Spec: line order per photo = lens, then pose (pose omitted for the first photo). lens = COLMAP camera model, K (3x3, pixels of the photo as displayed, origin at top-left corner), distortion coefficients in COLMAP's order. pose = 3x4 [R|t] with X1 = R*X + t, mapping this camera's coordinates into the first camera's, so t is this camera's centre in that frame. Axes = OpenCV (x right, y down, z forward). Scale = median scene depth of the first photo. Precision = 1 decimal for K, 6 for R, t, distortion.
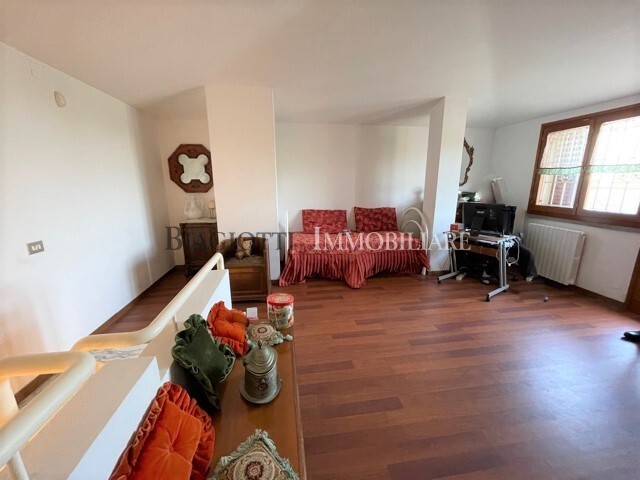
lens RADIAL K [[253.6, 0, 319.0], [0, 253.6, 239.5], [0, 0, 1]] dist [-0.003335, -0.000414]
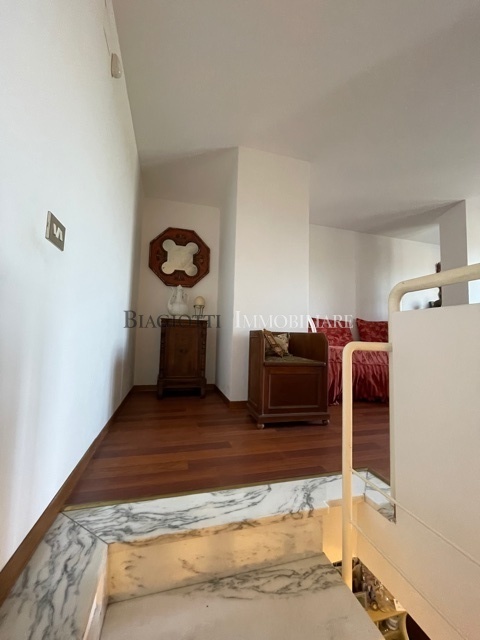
lens RADIAL K [[253.6, 0, 239.8], [0, 253.6, 322.2], [0, 0, 1]] dist [-0.003335, -0.000414]
pose [[0.993561, 0.040937, 0.105648, -0.386370], [-0.011089, 0.963105, -0.268897, 0.133963], [-0.112758, 0.265994, 0.957357, 0.267656]]
